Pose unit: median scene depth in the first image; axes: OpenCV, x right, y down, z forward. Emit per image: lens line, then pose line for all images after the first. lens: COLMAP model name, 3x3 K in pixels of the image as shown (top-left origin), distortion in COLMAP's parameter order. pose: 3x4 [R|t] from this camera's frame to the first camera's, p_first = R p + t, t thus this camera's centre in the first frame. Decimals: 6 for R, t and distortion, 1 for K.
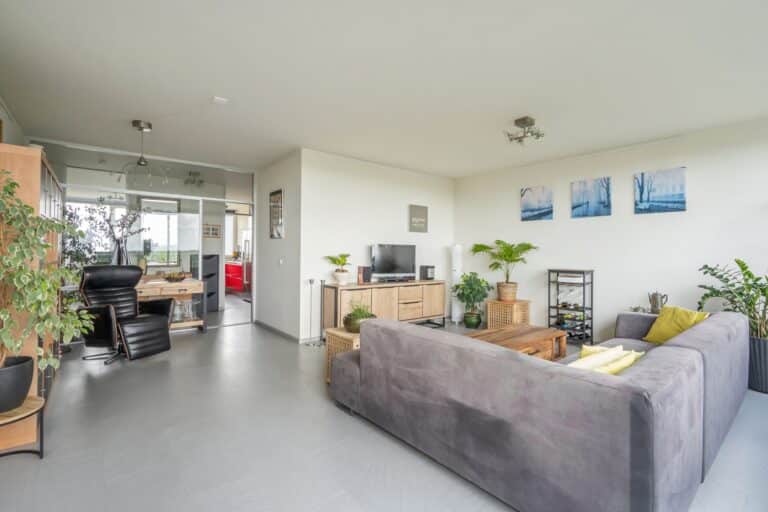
lens RADIAL K [[364.4, 0, 379.2], [0, 364.4, 244.6], [0, 0, 1]] dist [0.000558, 0.000162]
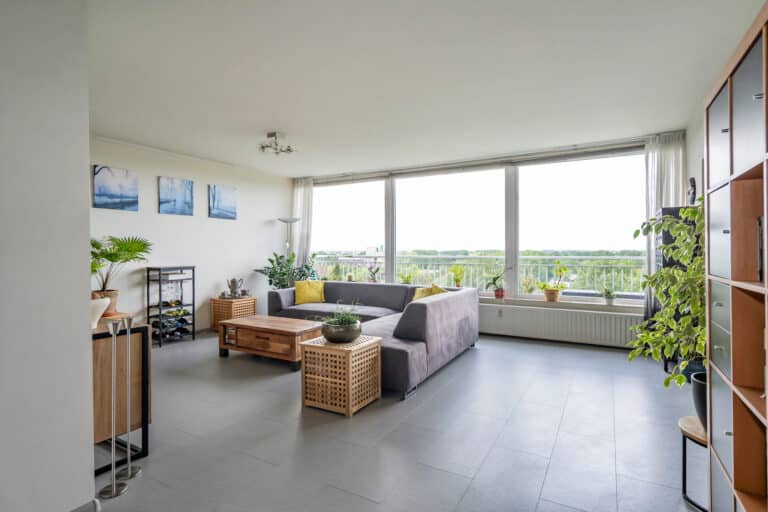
lens RADIAL K [[386.7, 0, 384.0], [0, 386.7, 256.0], [0, 0, 1]] dist [0.016556, 0.000765]
pose [[-0.359247, -0.022193, 0.932978, -0.598339], [-0.020678, 0.999661, 0.015817, 0.010350], [-0.933013, -0.013610, -0.359584, 0.762378]]
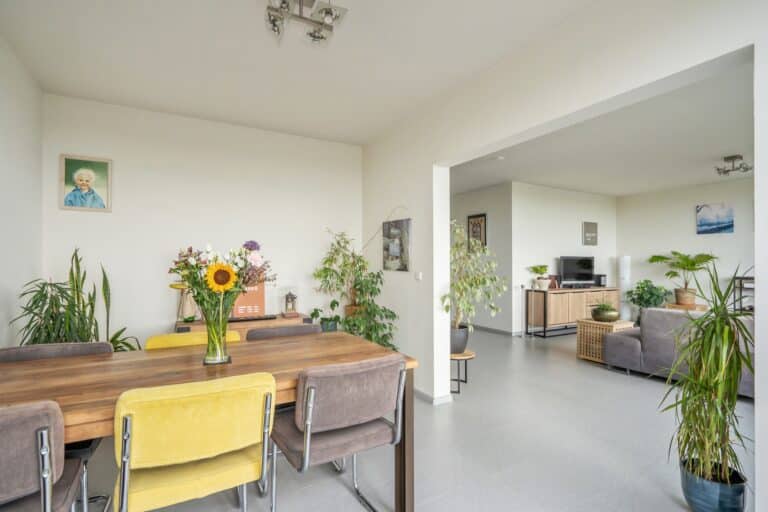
lens RADIAL K [[386.7, 0, 384.0], [0, 386.7, 256.0], [0, 0, 1]] dist [0.016556, 0.000765]
pose [[0.989045, -0.012124, -0.147115, -0.405702], [0.012596, 0.999918, 0.002280, -0.012851], [0.147075, -0.004108, 0.989117, -0.350037]]
